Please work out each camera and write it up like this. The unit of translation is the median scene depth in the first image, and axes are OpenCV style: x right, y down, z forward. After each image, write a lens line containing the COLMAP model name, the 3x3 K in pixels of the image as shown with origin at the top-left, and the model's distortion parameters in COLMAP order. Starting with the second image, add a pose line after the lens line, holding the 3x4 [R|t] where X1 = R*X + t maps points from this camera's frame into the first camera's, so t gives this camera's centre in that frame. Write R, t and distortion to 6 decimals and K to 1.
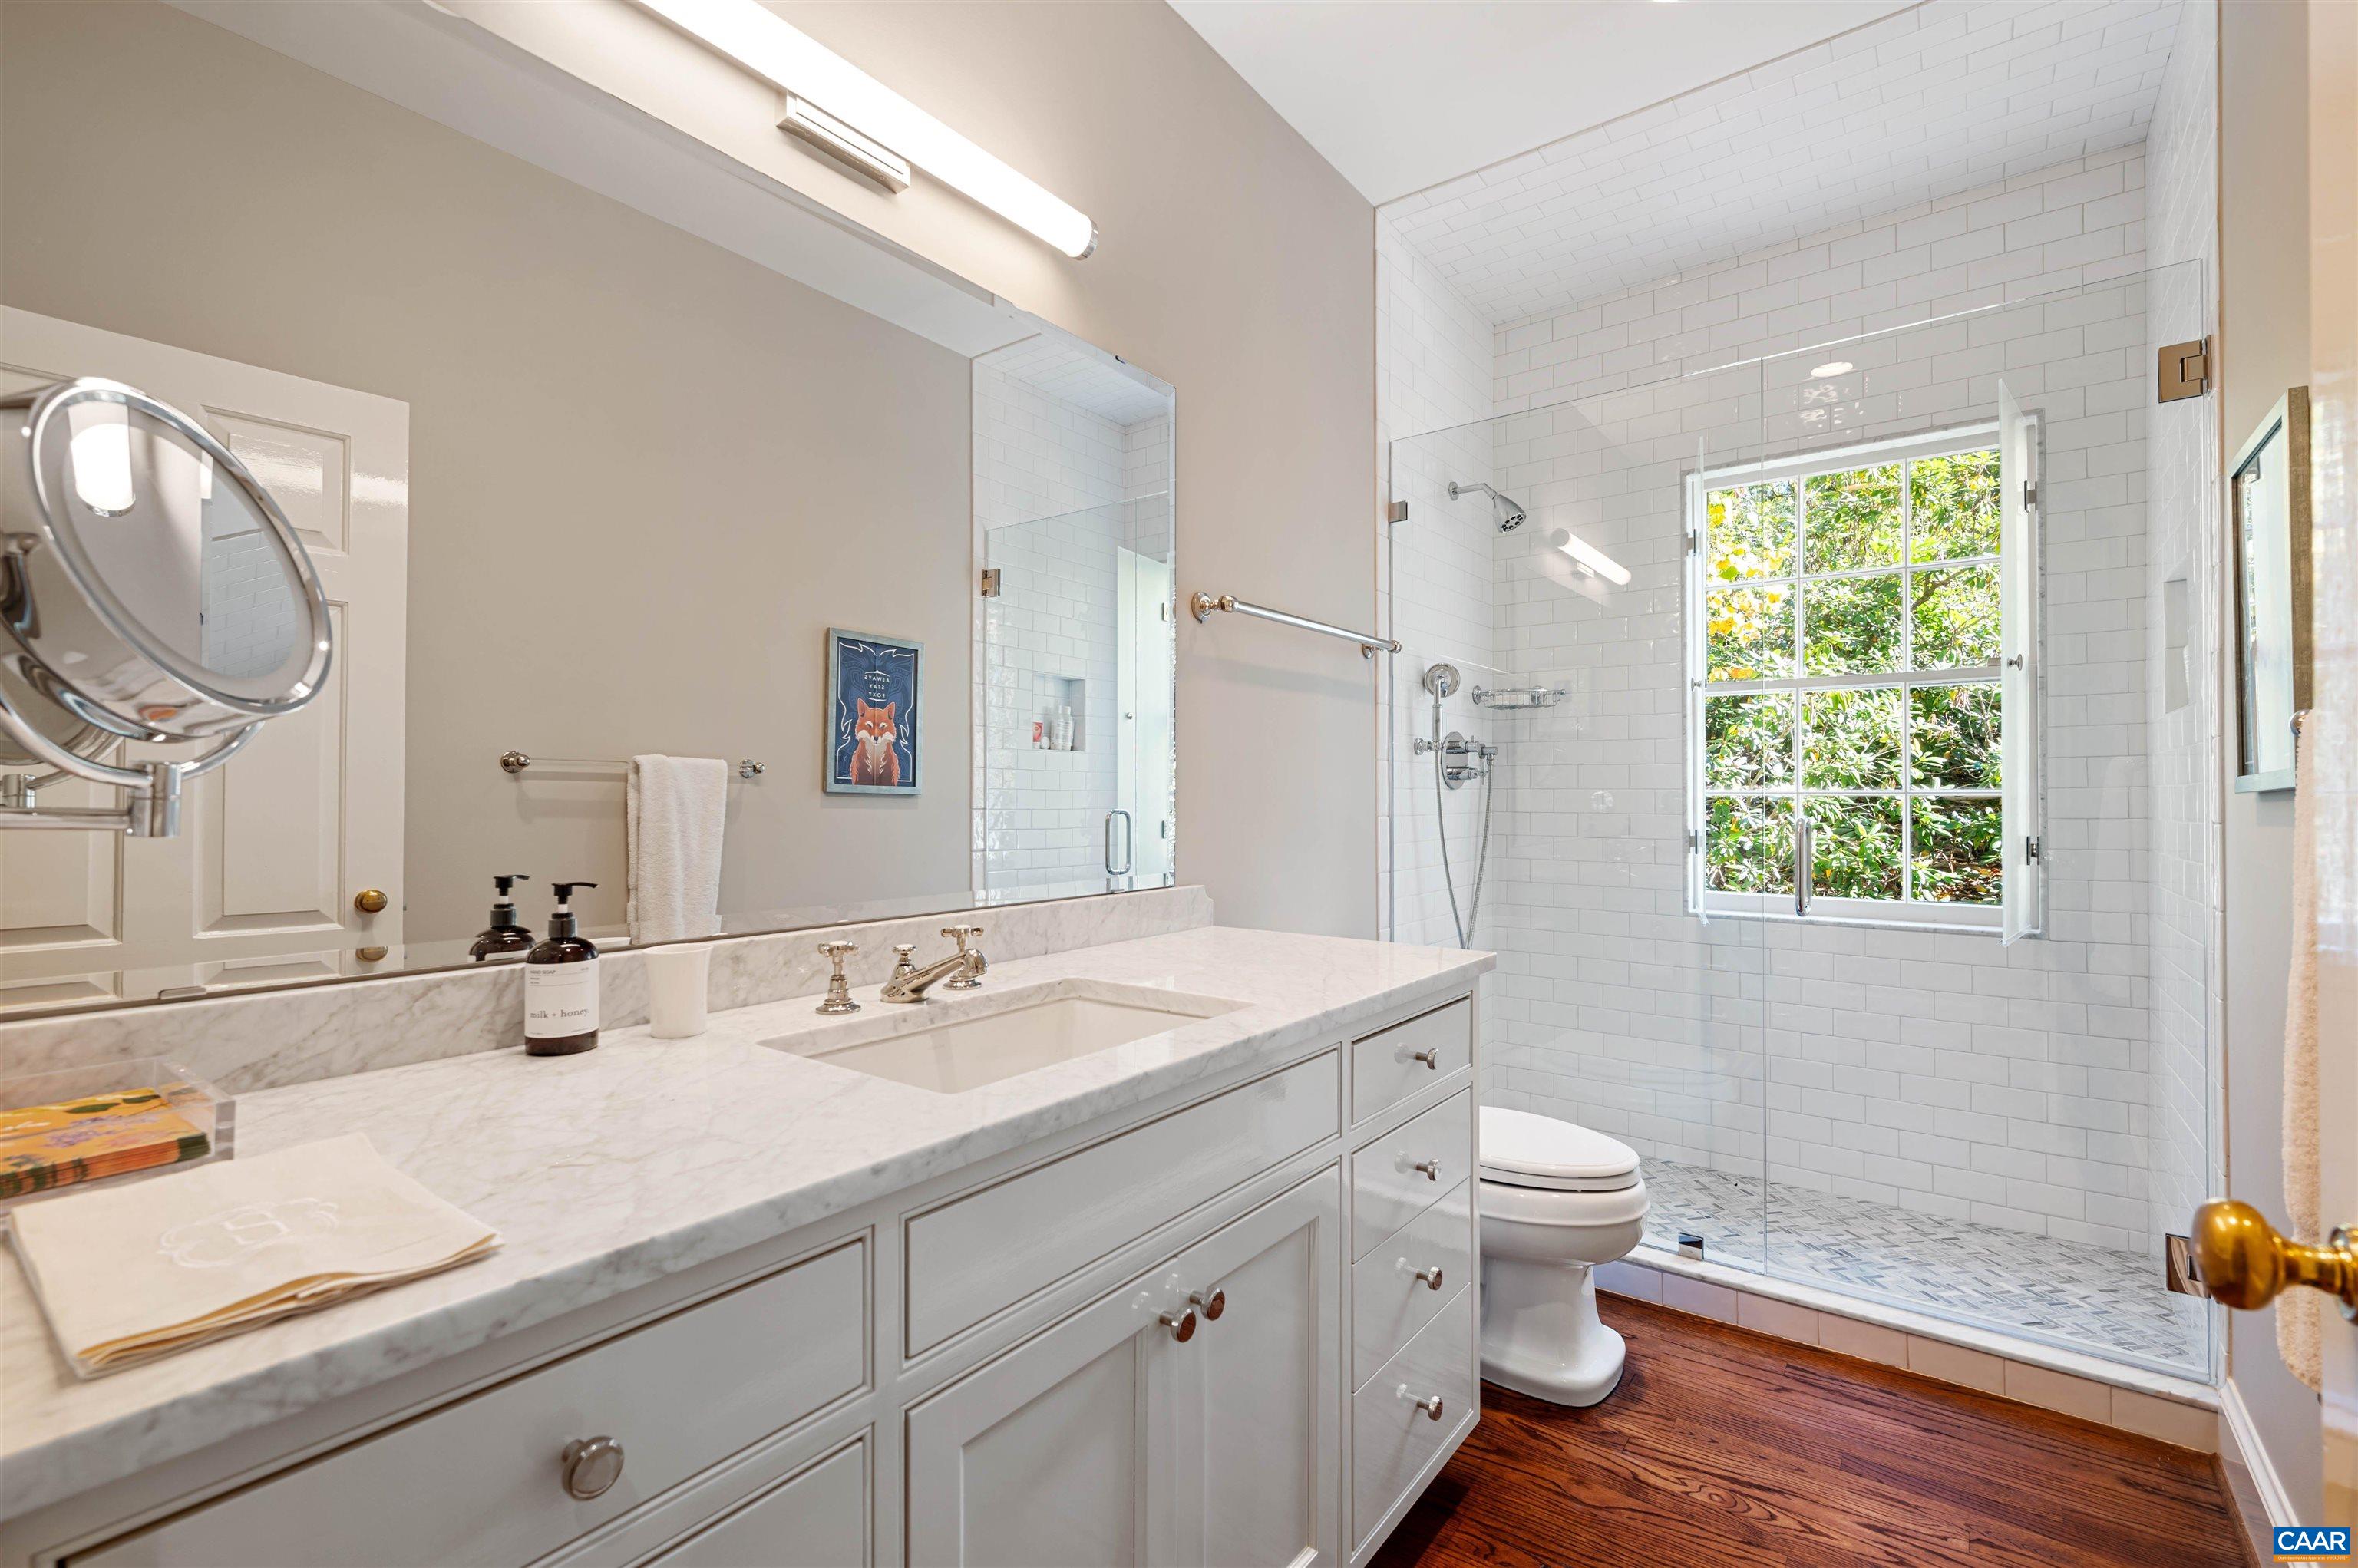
lens RADIAL K [[1040.4, 0, 1179.0], [0, 1040.4, 784.0], [0, 0, 1]] dist [0.000460, -0.000025]
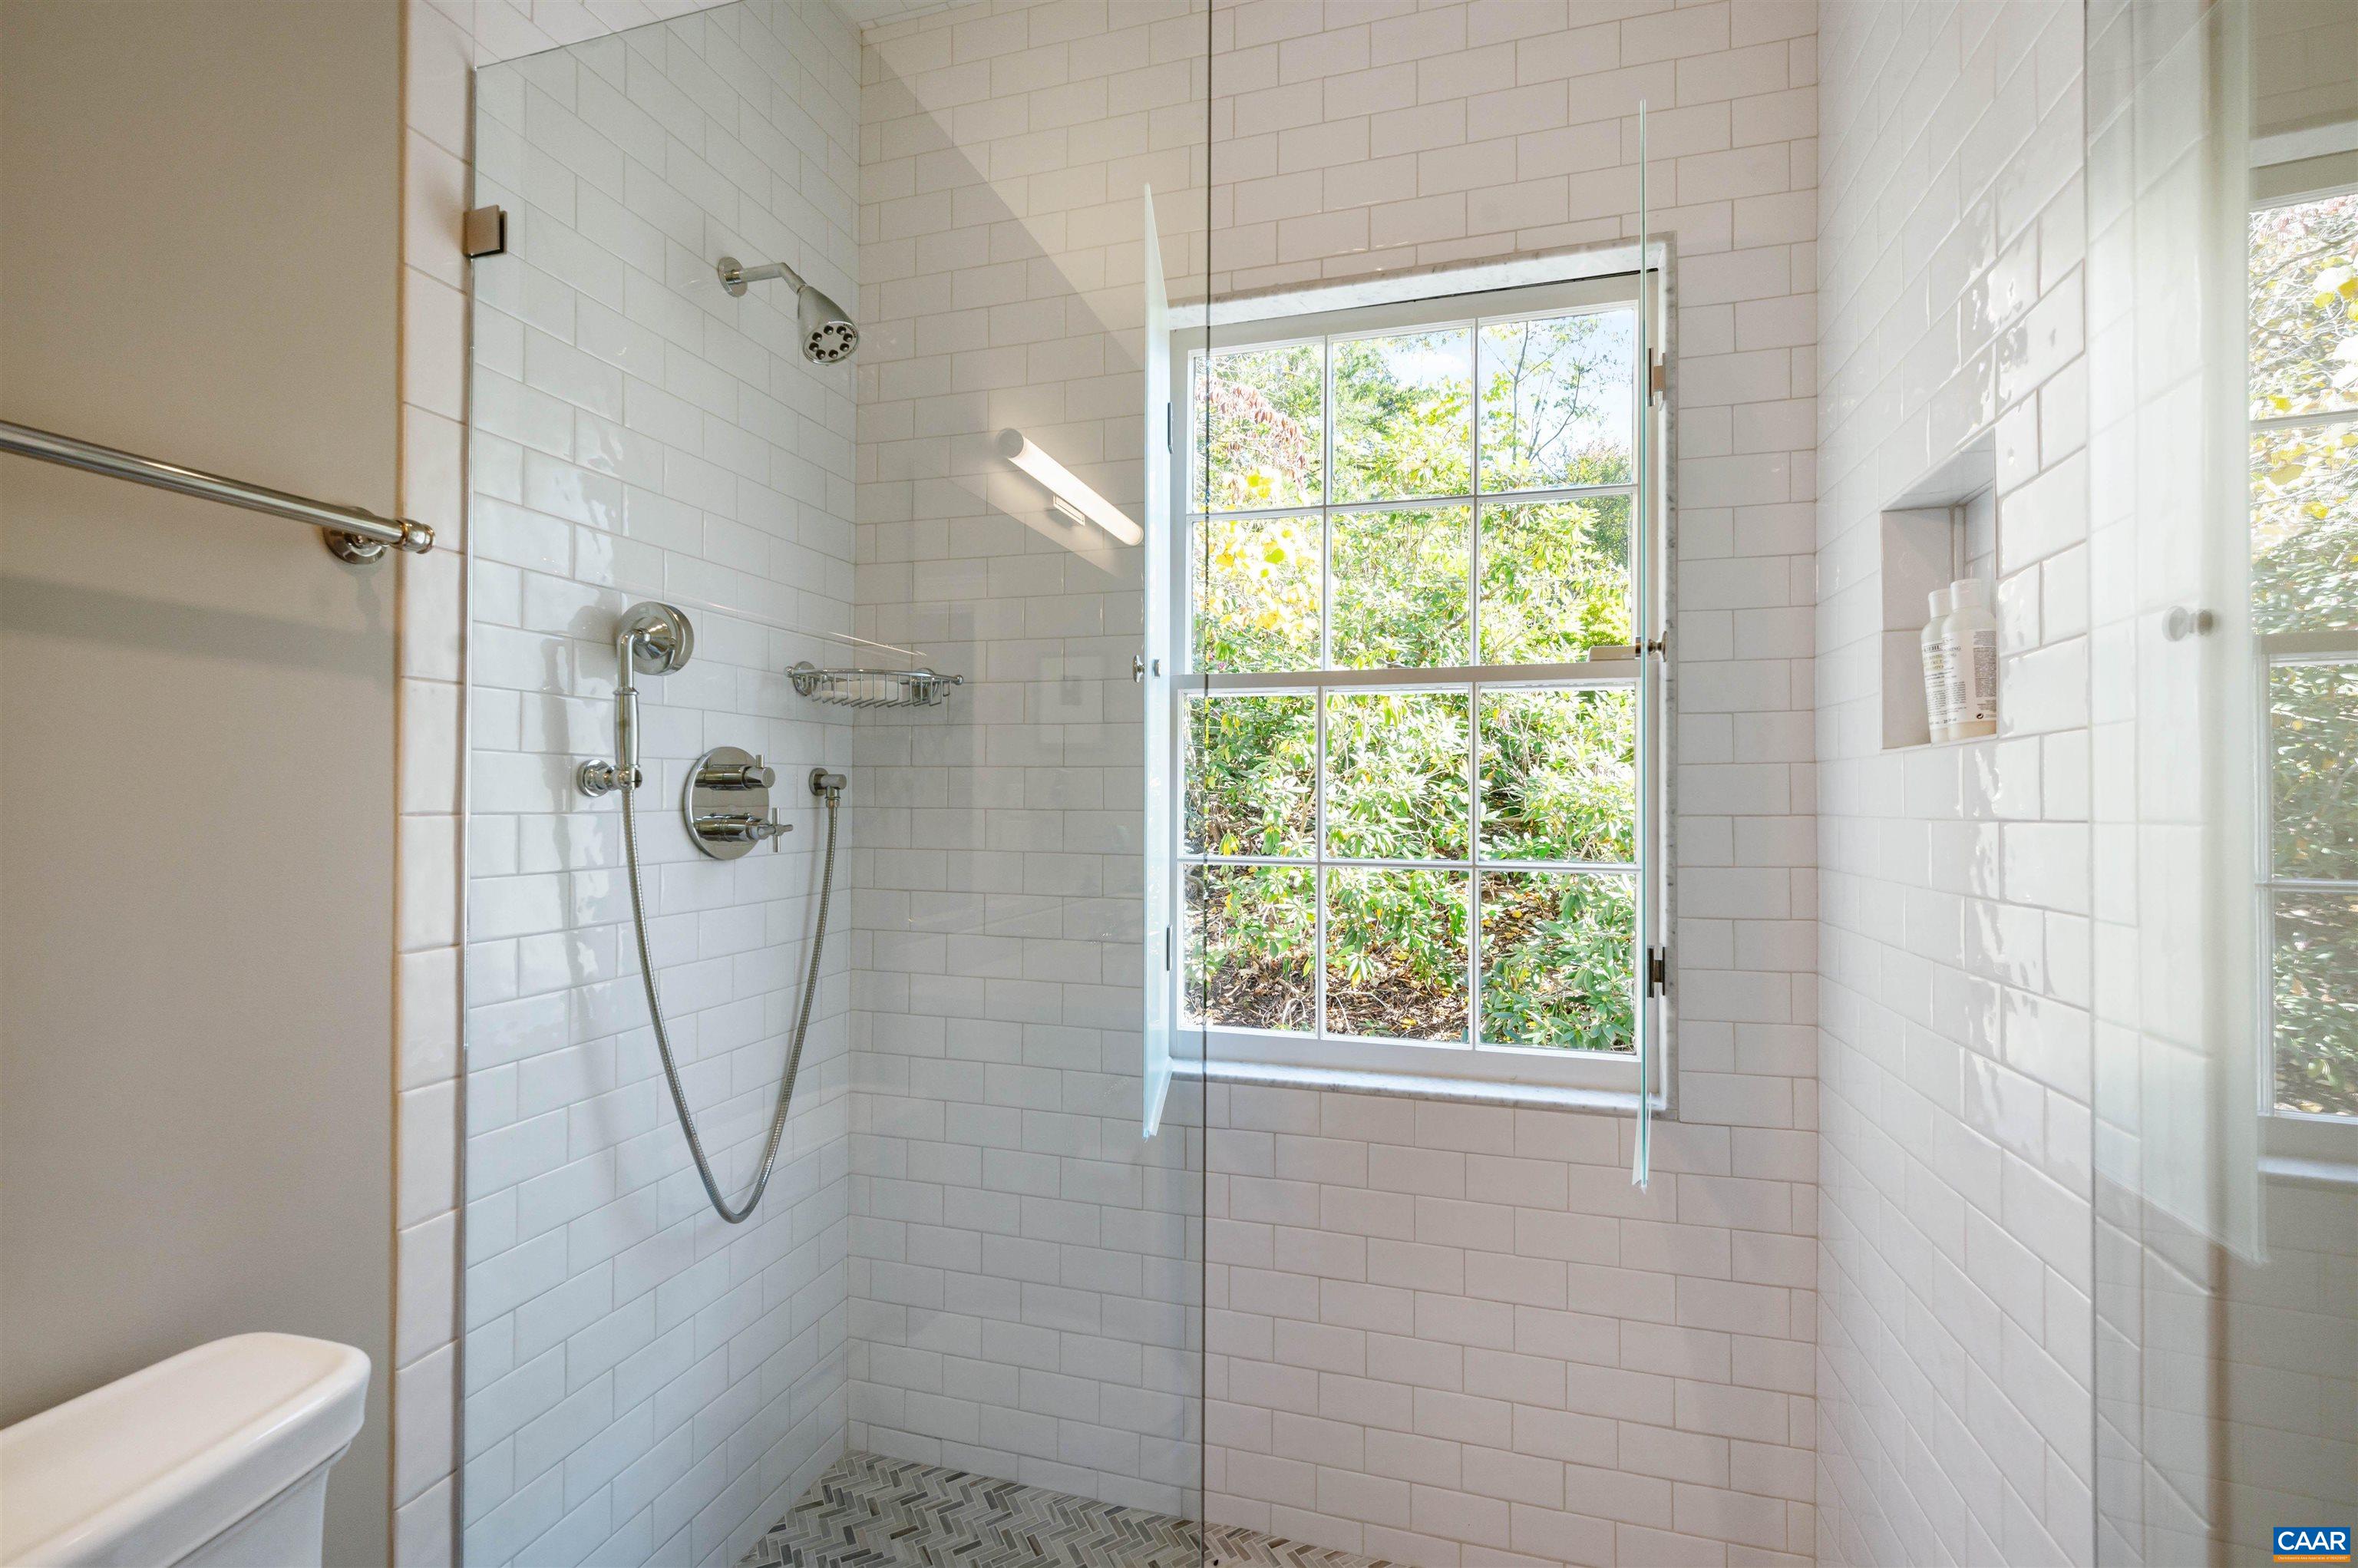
lens RADIAL K [[1040.4, 0, 1179.0], [0, 1040.4, 784.0], [0, 0, 1]] dist [0.000460, -0.000025]
pose [[0.936089, 0.008981, 0.351647, 0.231368], [-0.008025, 0.999959, -0.004176, -0.024827], [-0.351671, 0.001087, 0.936123, 0.351816]]
